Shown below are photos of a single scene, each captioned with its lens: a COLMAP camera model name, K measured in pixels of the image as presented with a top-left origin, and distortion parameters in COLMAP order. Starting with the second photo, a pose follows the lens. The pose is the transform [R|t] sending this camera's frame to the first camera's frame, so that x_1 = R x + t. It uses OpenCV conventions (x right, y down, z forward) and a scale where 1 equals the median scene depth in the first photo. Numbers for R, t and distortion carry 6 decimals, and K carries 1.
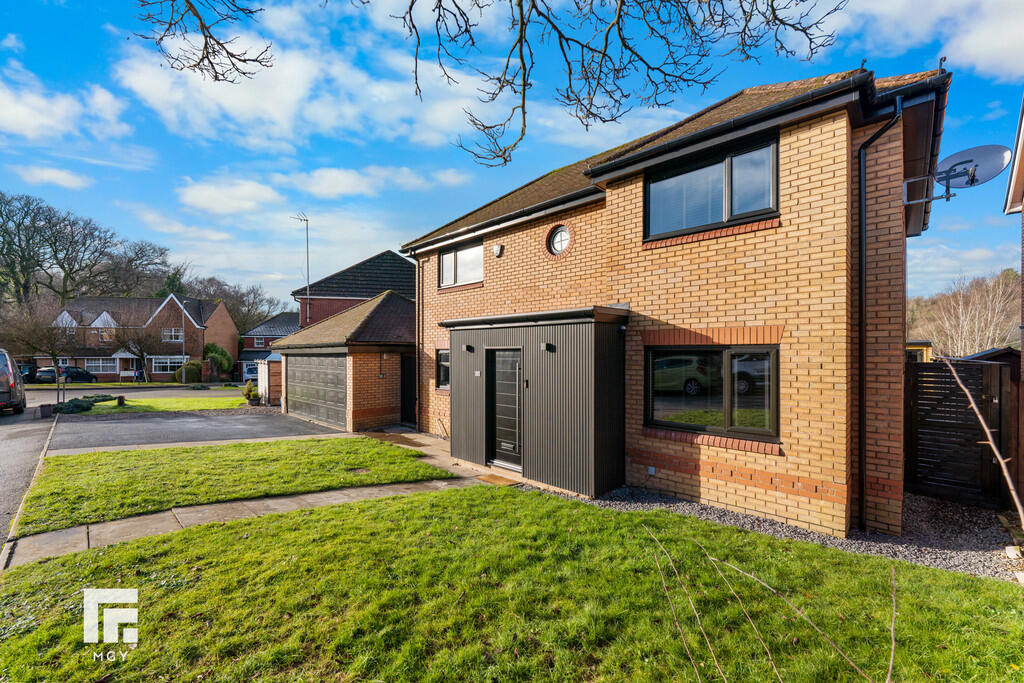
lens RADIAL K [[415.8, 0, 508.8], [0, 415.8, 357.1], [0, 0, 1]] dist [-0.000593, -0.000104]
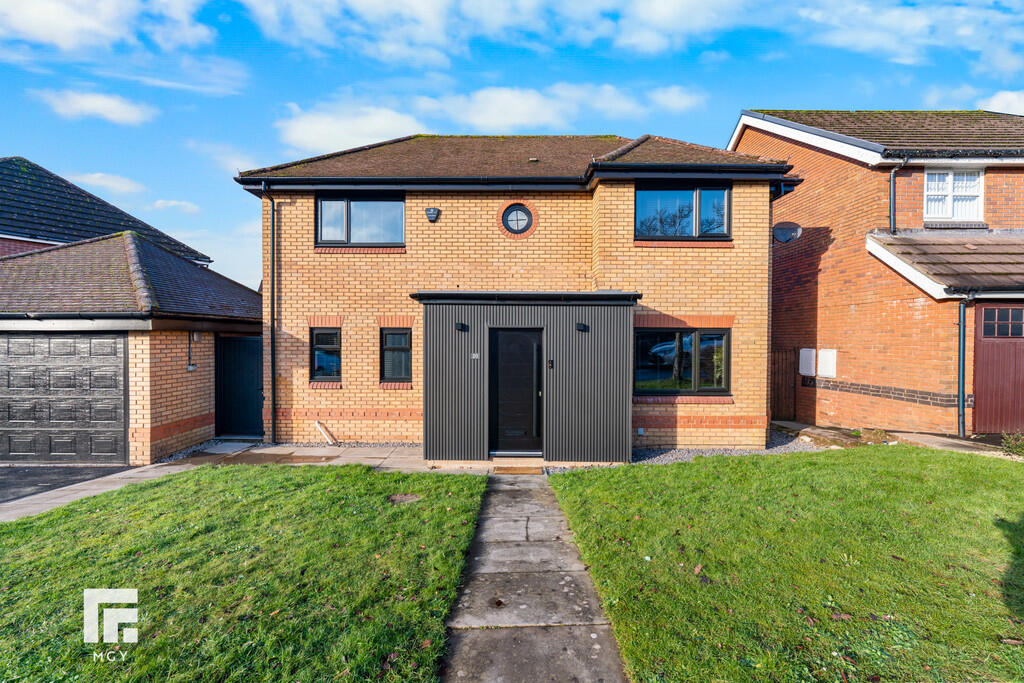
lens RADIAL K [[414.4, 0, 509.9], [0, 414.4, 346.0], [0, 0, 1]] dist [0.000839, -0.000015]
pose [[0.719679, -0.011601, 0.694210, -0.734850], [0.002629, 0.999899, 0.013984, 0.007571], [-0.694302, -0.008239, 0.719637, 0.387285]]
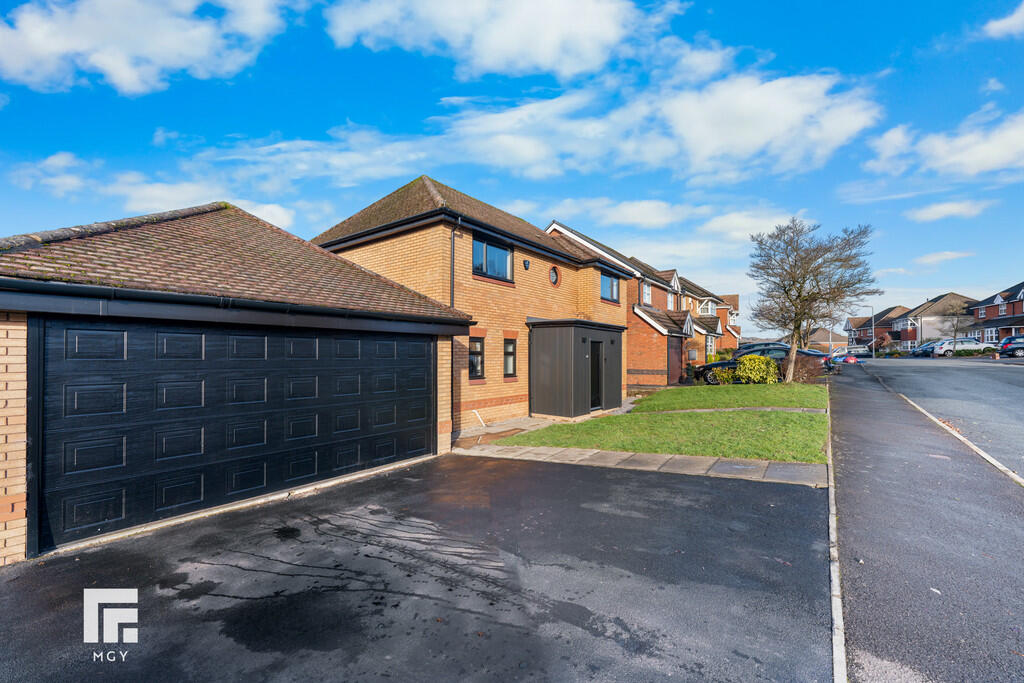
lens RADIAL K [[414.4, 0, 509.9], [0, 414.4, 346.0], [0, 0, 1]] dist [0.000839, -0.000015]
pose [[-0.116818, 0.017317, 0.993002, -1.882312], [0.000450, 0.999849, -0.017384, 0.031851], [-0.993153, -0.001584, -0.116808, 1.736778]]
